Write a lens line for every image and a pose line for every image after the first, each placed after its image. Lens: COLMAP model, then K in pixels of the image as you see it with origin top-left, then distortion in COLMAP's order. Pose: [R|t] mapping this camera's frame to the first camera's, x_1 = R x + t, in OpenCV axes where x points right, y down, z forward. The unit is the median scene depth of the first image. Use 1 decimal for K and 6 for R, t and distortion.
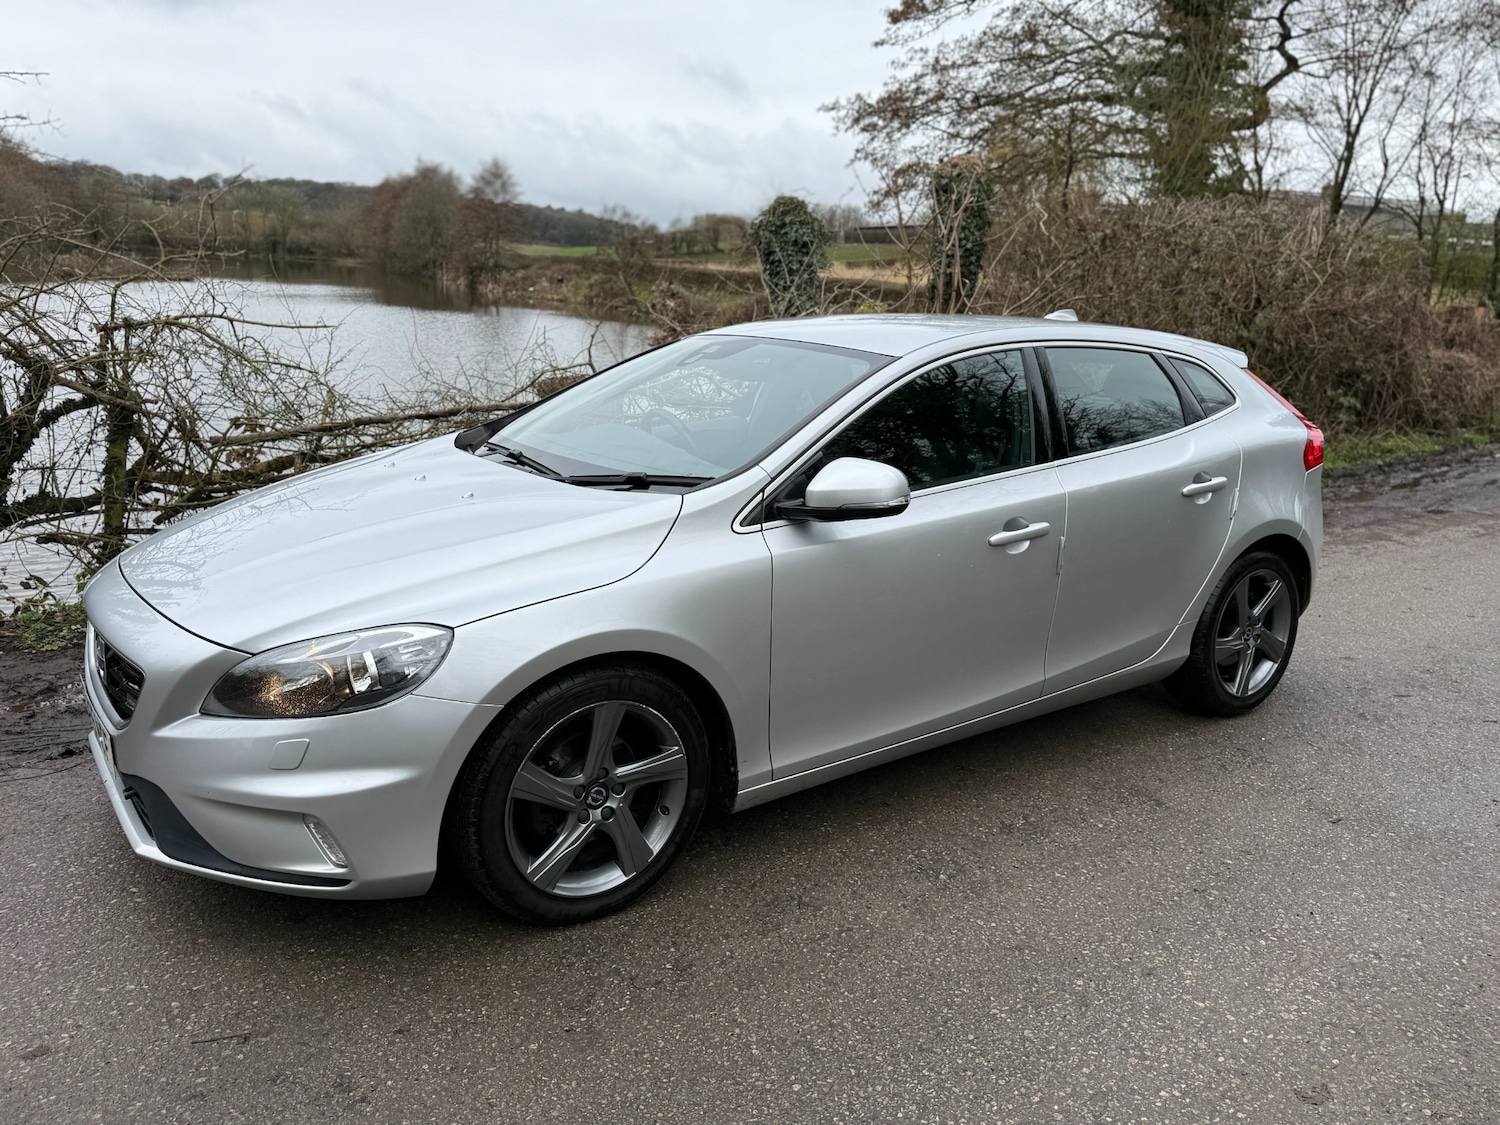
lens RADIAL K [[1169.9, 0, 760.6], [0, 1169.9, 560.6], [0, 0, 1]] dist [0.035323, -0.038194]
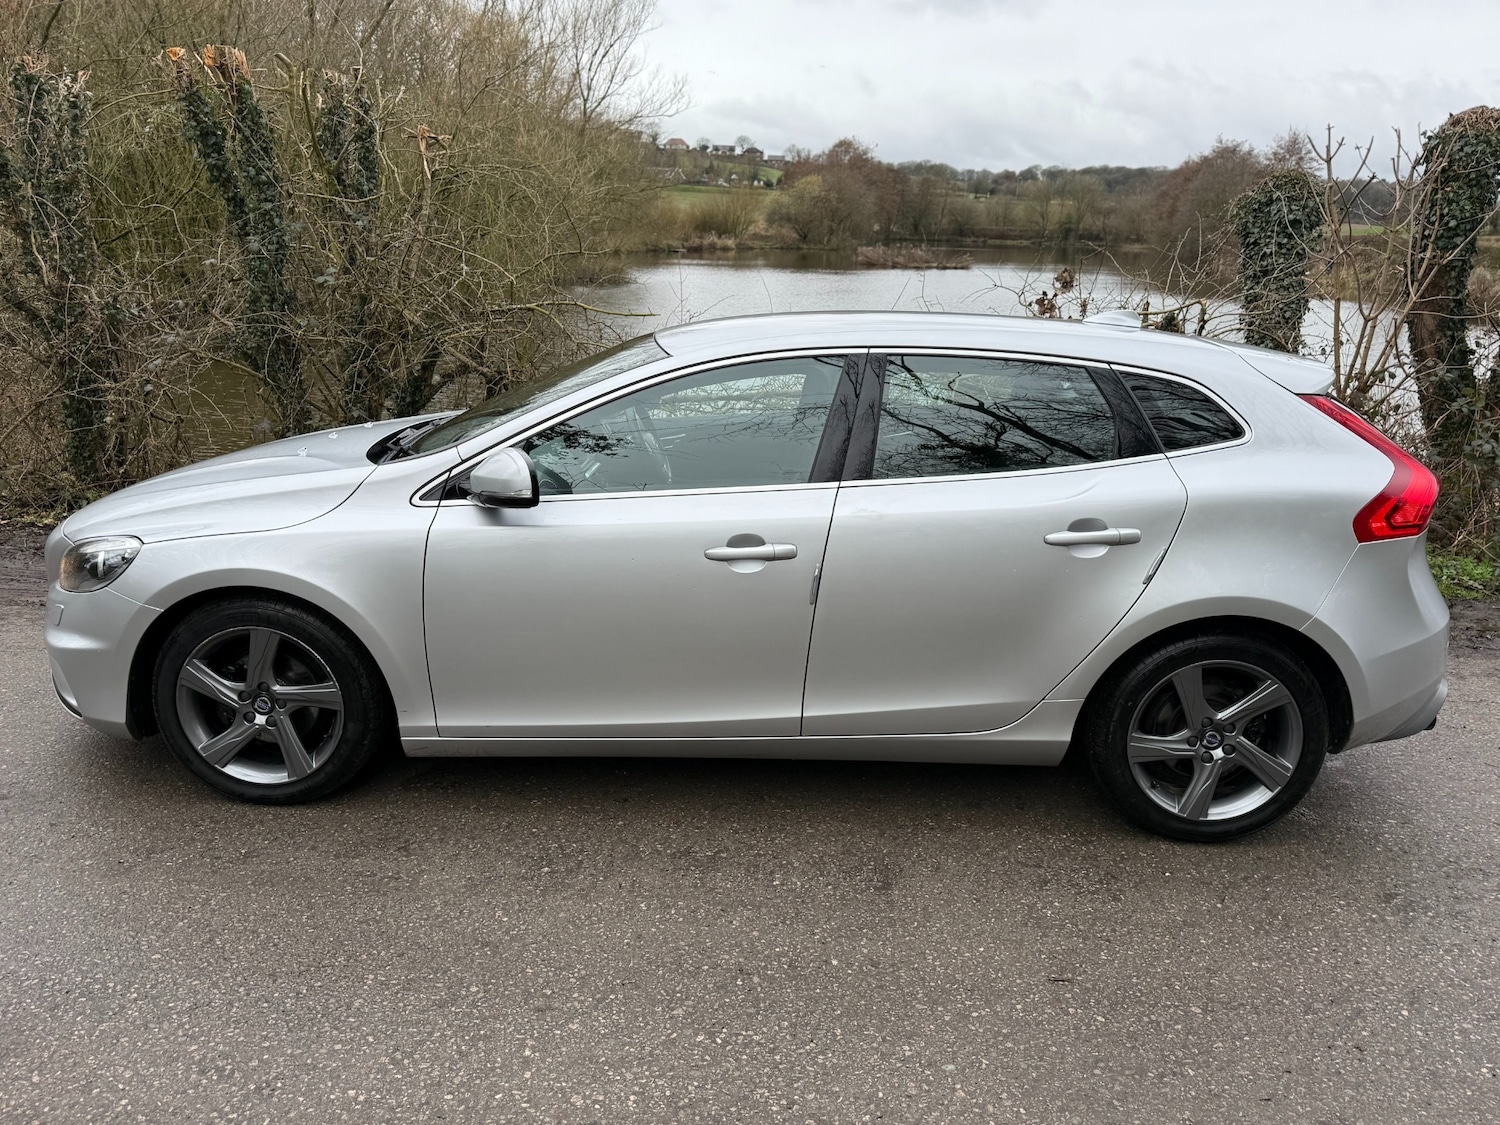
lens RADIAL K [[1166.9, 0, 744.9], [0, 1166.9, 563.4], [0, 0, 1]] dist [0.042147, -0.048394]
pose [[0.797867, 0.147906, -0.584407, 0.618523], [-0.139505, 0.988420, 0.059695, -0.055426], [0.586469, 0.033899, 0.809262, 0.204432]]
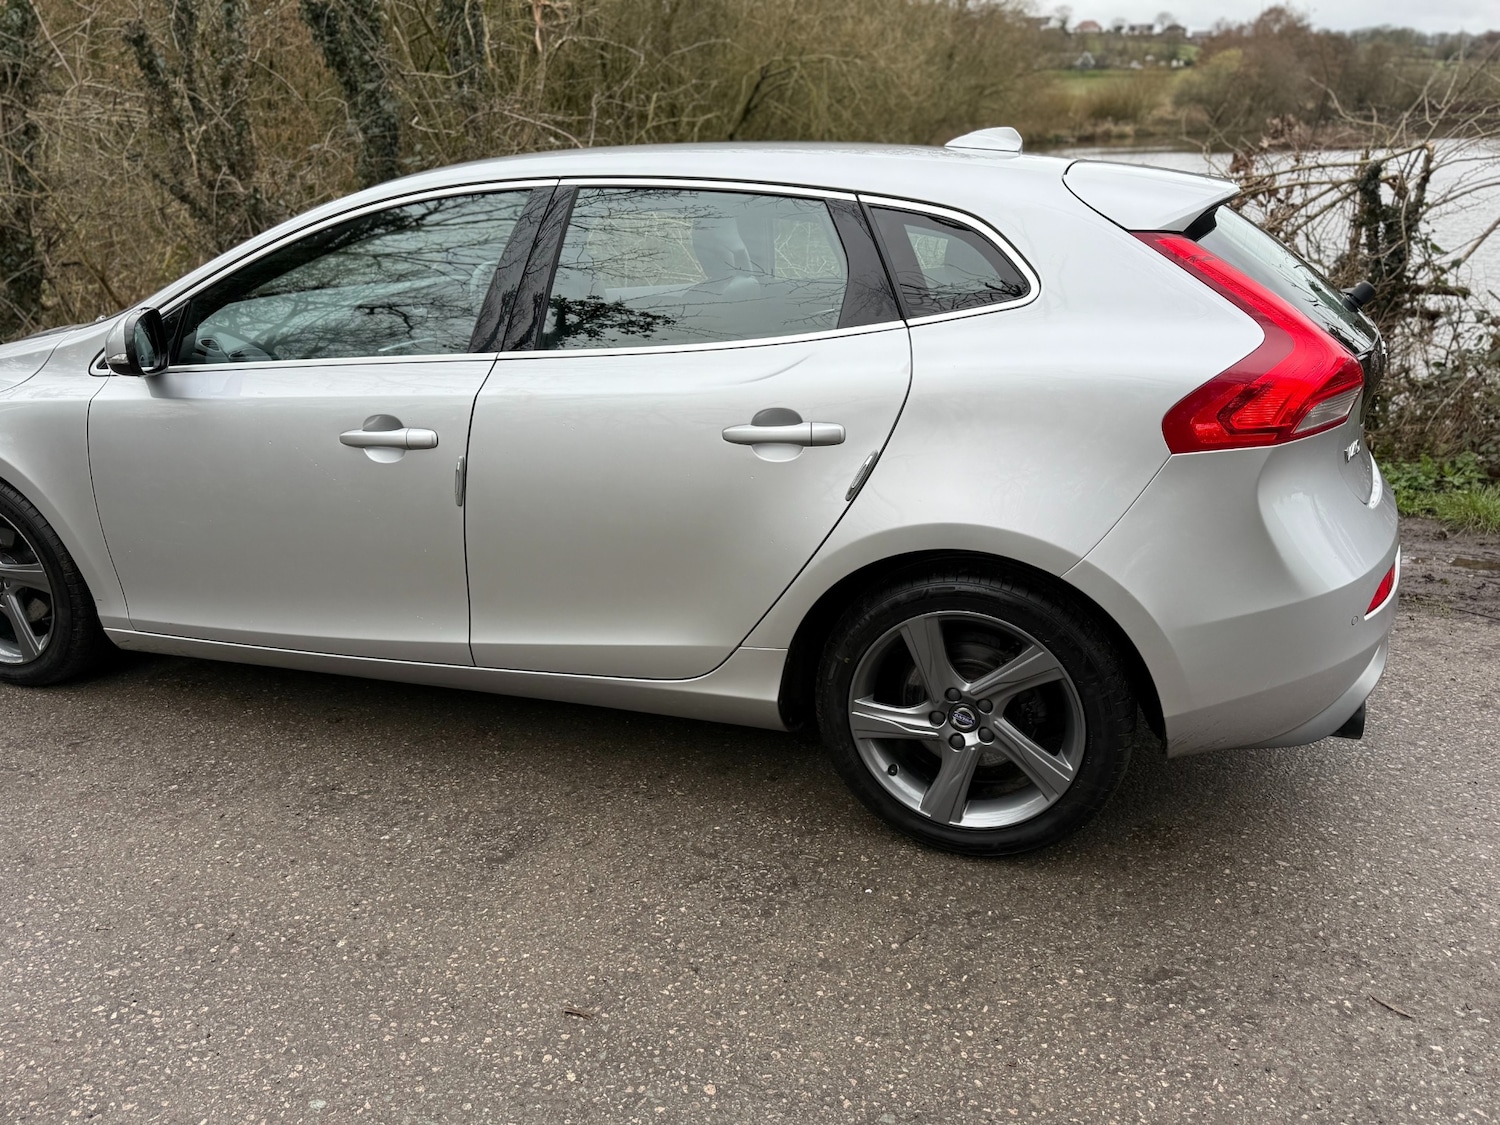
lens RADIAL K [[1171.0, 0, 757.9], [0, 1171.0, 539.9], [0, 0, 1]] dist [0.035902, -0.045062]
pose [[0.575022, 0.224011, -0.786872, 0.794651], [-0.153896, 0.974232, 0.164888, -0.097742], [0.803533, 0.026282, 0.594680, 0.603790]]
